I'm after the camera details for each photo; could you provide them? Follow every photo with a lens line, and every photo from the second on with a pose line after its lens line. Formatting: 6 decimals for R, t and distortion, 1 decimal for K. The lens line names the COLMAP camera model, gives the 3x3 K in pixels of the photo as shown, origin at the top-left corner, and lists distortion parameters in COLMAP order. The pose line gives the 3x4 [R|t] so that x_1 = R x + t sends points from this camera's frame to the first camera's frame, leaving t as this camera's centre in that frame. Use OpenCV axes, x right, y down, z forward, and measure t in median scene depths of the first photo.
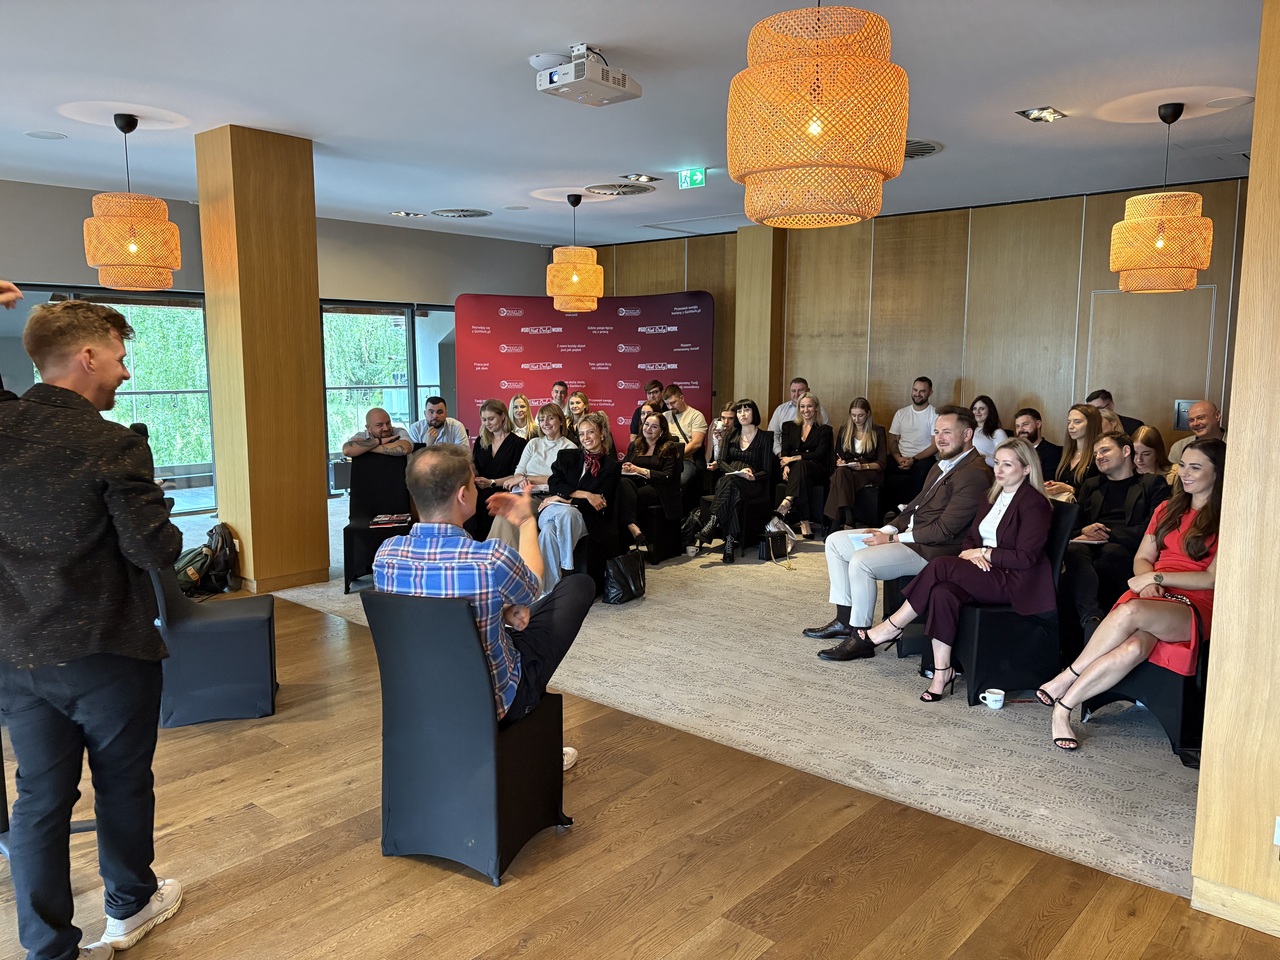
lens RADIAL K [[939.5, 0, 640.0], [0, 939.5, 480.0], [0, 0, 1]] dist [-0.007165, -0.012235]
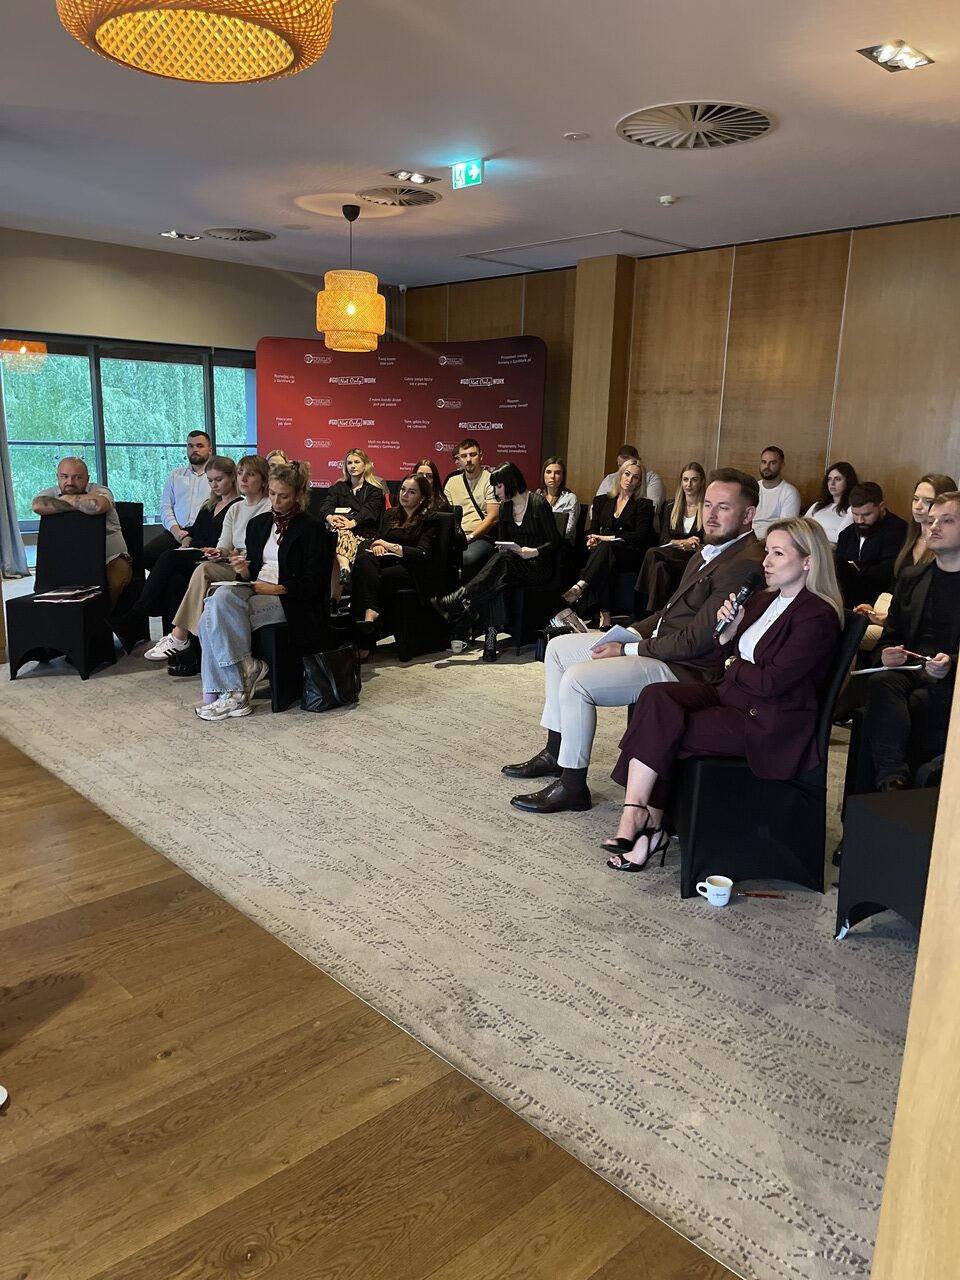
lens RADIAL K [[956.2, 0, 480.0], [0, 956.2, 640.0], [0, 0, 1]] dist [0.000205, 0.004508]
pose [[0.996328, 0.042420, -0.074375, 0.172453], [-0.035804, 0.995464, 0.088139, -0.004877], [0.077776, -0.085153, 0.993328, 0.209314]]
